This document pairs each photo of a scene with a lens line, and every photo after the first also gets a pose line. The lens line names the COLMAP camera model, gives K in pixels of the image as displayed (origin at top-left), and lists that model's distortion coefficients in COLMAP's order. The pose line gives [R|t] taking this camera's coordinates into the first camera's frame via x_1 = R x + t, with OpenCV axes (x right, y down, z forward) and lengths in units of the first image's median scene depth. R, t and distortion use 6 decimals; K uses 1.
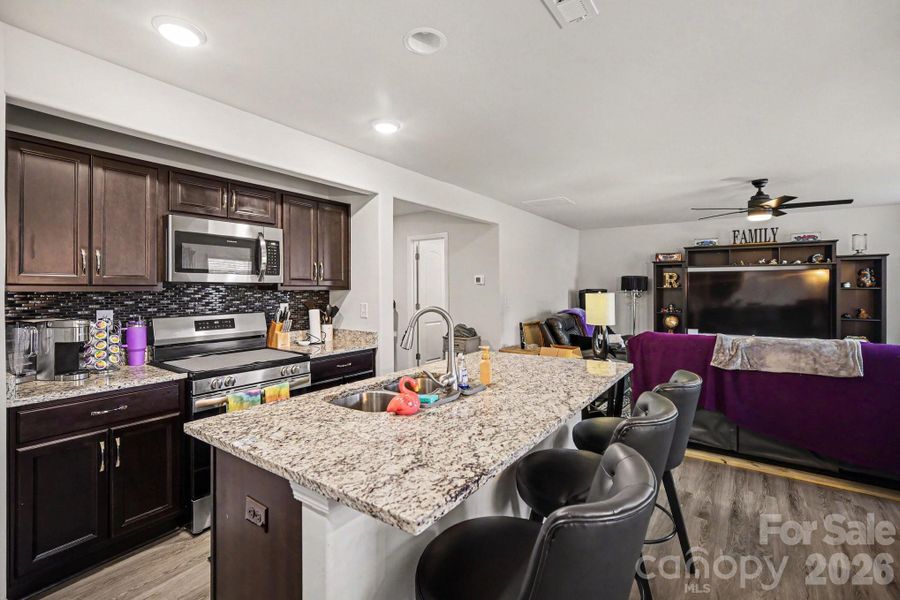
lens RADIAL K [[408.6, 0, 447.0], [0, 408.6, 289.6], [0, 0, 1]] dist [0.001864, 0.000723]
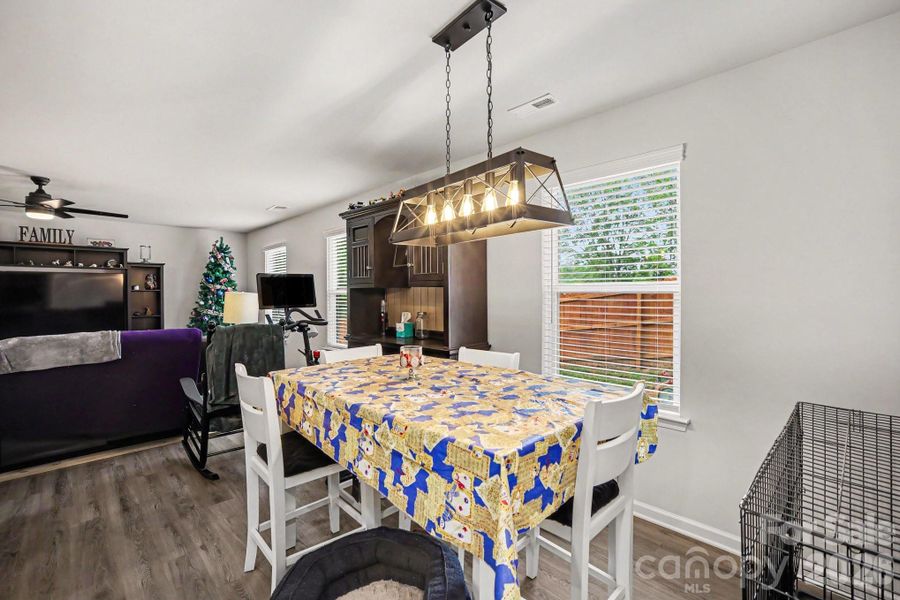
lens RADIAL K [[399.2, 0, 447.6], [0, 399.2, 289.6], [0, 0, 1]] dist [0.003752, 0.000886]
pose [[0.180542, 0.003853, 0.983560, 0.002621], [0.009472, 0.999939, -0.005656, 0.013312], [-0.983522, 0.010337, 0.180494, -0.124249]]
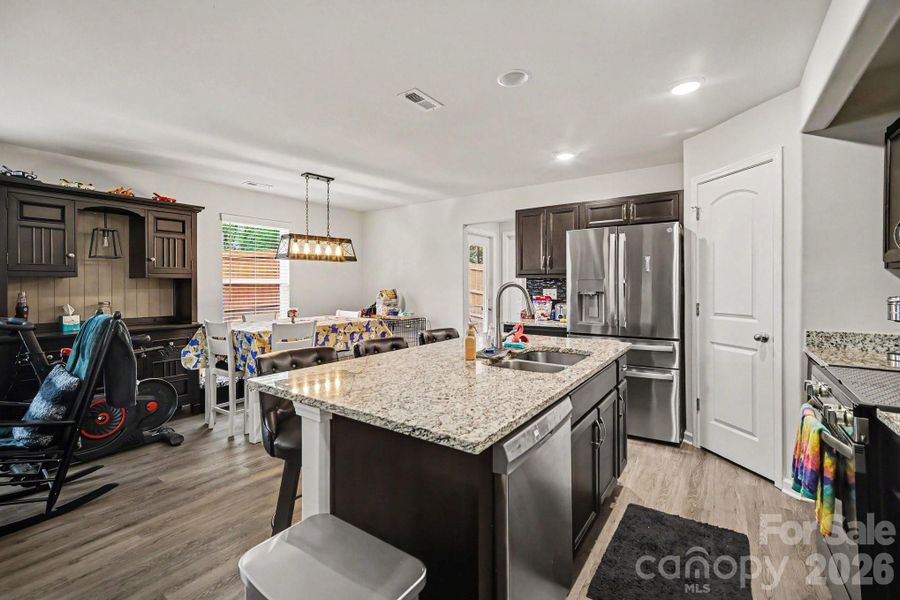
lens RADIAL K [[418.4, 0, 424.3], [0, 418.4, 285.1], [0, 0, 1]] dist [-0.000010, 0.000058]
pose [[-0.999781, 0.004152, 0.020506, 0.109770], [0.004179, 0.999990, 0.001279, 0.021614], [-0.020501, 0.001365, -0.999789, 1.023494]]
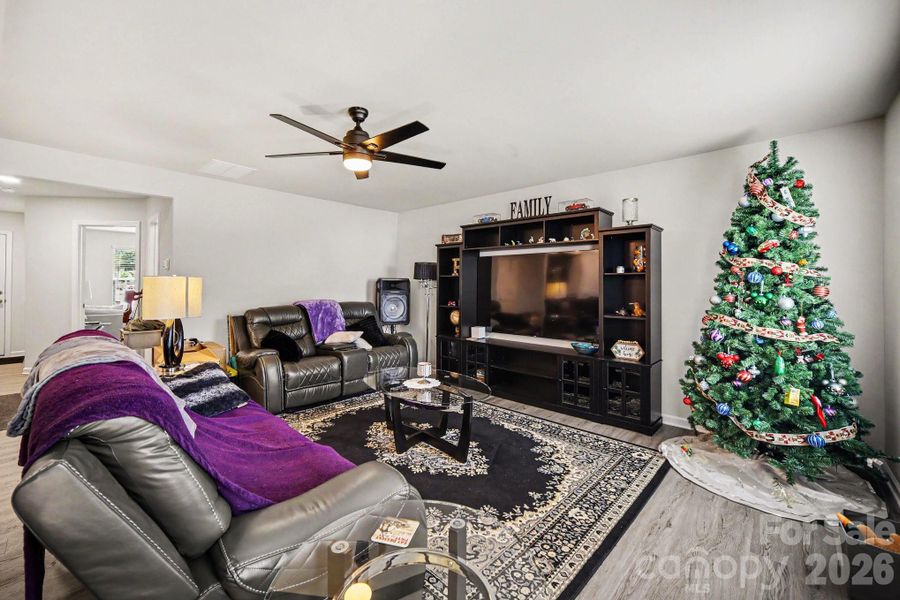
lens RADIAL K [[373.1, 0, 446.3], [0, 373.1, 286.2], [0, 0, 1]] dist [-0.001837, -0.000099]
pose [[0.991861, 0.006131, -0.127176, 1.013410], [-0.006522, 0.999975, -0.002654, 0.029093], [0.127156, 0.003462, 0.991877, 0.408499]]
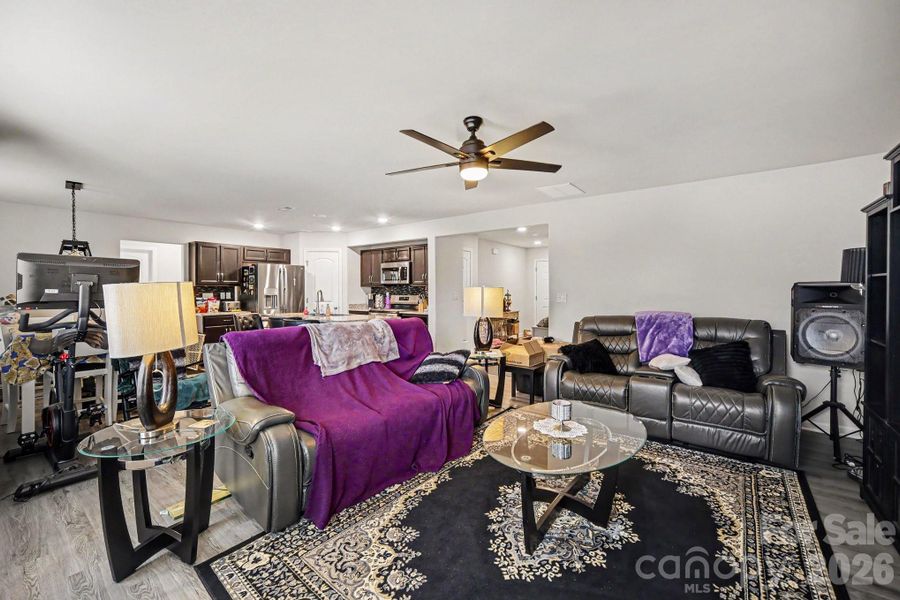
lens RADIAL K [[372.4, 0, 450.0], [0, 372.4, 300.0], [0, 0, 1]] dist [0.001234, 0.000119]
pose [[-0.028939, 0.026625, -0.999227, 1.422757], [-0.002830, 0.999639, 0.026717, 0.018927], [0.999577, 0.003601, -0.028853, 1.000333]]
